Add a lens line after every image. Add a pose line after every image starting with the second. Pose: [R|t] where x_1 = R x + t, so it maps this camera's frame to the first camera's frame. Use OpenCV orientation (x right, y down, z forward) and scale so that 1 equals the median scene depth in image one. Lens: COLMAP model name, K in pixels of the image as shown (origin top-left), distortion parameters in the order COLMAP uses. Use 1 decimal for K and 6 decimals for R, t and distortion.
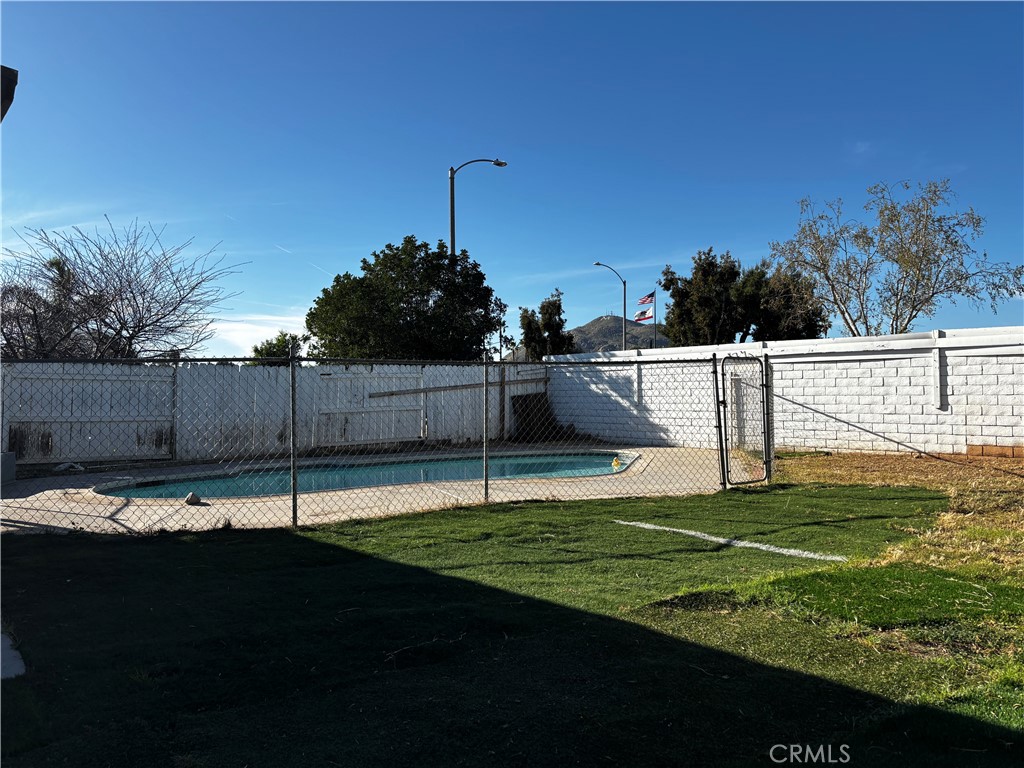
lens RADIAL K [[768.7, 0, 509.5], [0, 768.7, 393.7], [0, 0, 1]] dist [0.059506, -0.062566]
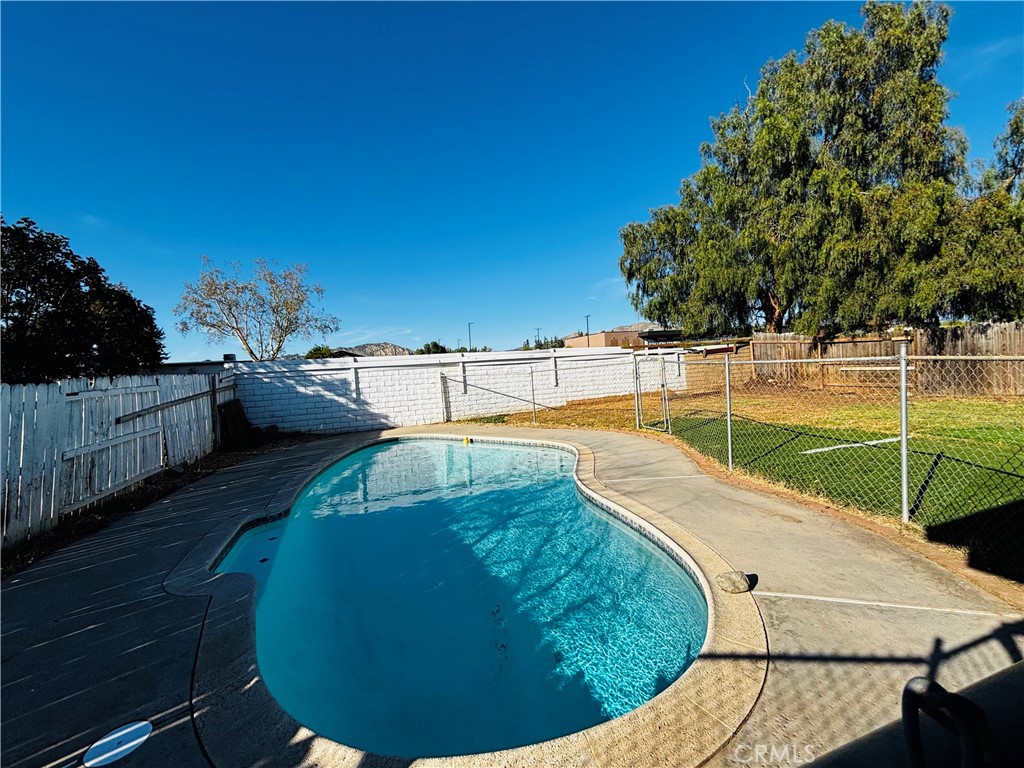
lens RADIAL K [[416.1, 0, 510.7], [0, 416.1, 383.9], [0, 0, 1]] dist [-0.001754, 0.001398]
pose [[0.356789, -0.053342, 0.932661, -0.379445], [0.055064, 0.997833, 0.036005, -0.023436], [-0.932561, 0.038509, 0.358953, 0.505719]]
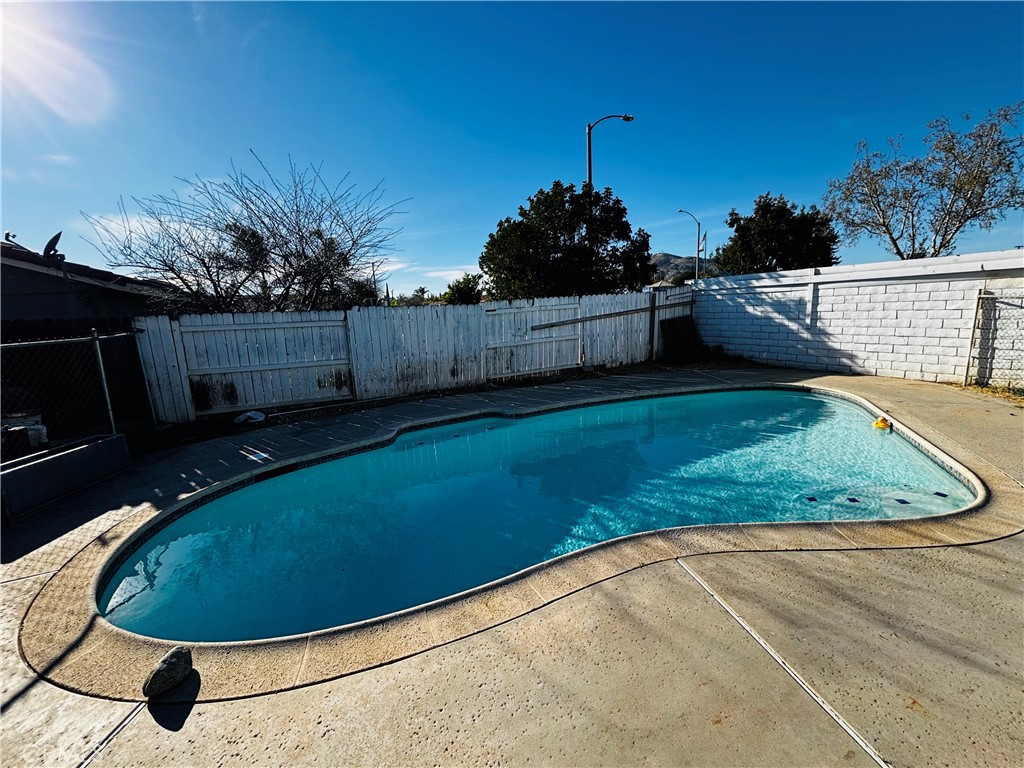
lens RADIAL K [[416.1, 0, 512.6], [0, 416.1, 383.7], [0, 0, 1]] dist [-0.001754, 0.001398]
pose [[0.978102, -0.001675, -0.208118, -0.085230], [0.040409, 0.982467, 0.182005, -0.025939], [0.204164, -0.186430, 0.961021, 0.412815]]
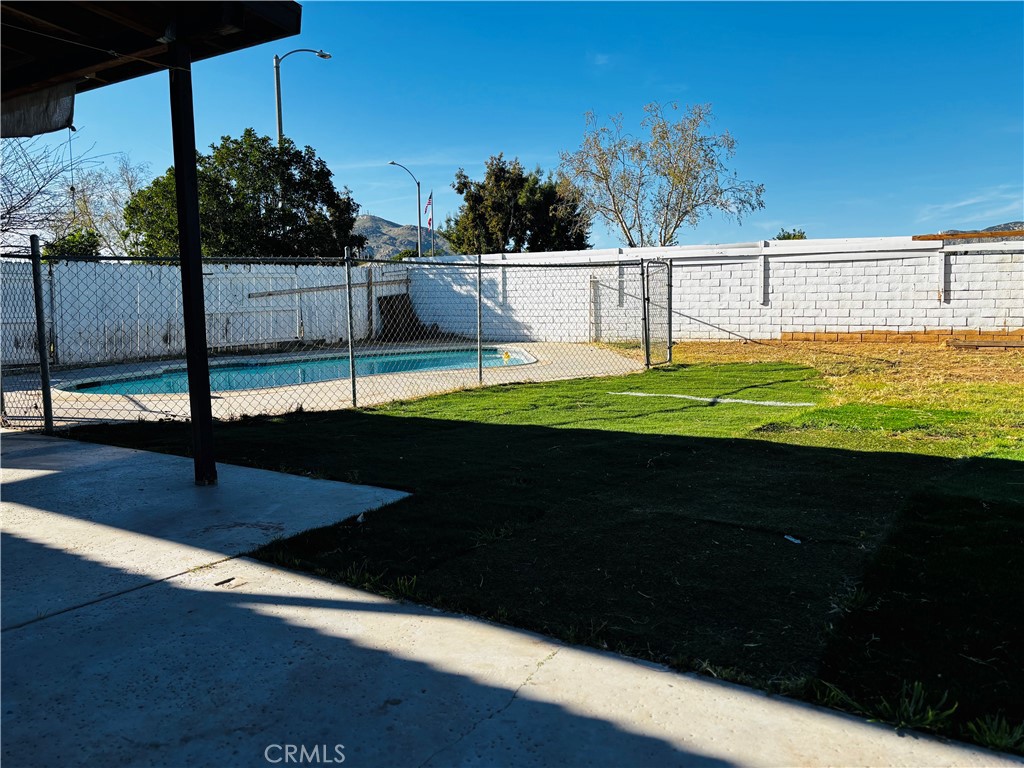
lens RADIAL K [[768.7, 0, 505.7], [0, 768.7, 388.5], [0, 0, 1]] dist [0.059506, -0.062566]
pose [[0.954167, -0.039115, 0.296709, -0.157459], [0.003782, 0.992919, 0.118734, 0.003213], [-0.299252, -0.112170, 0.947558, -0.055901]]
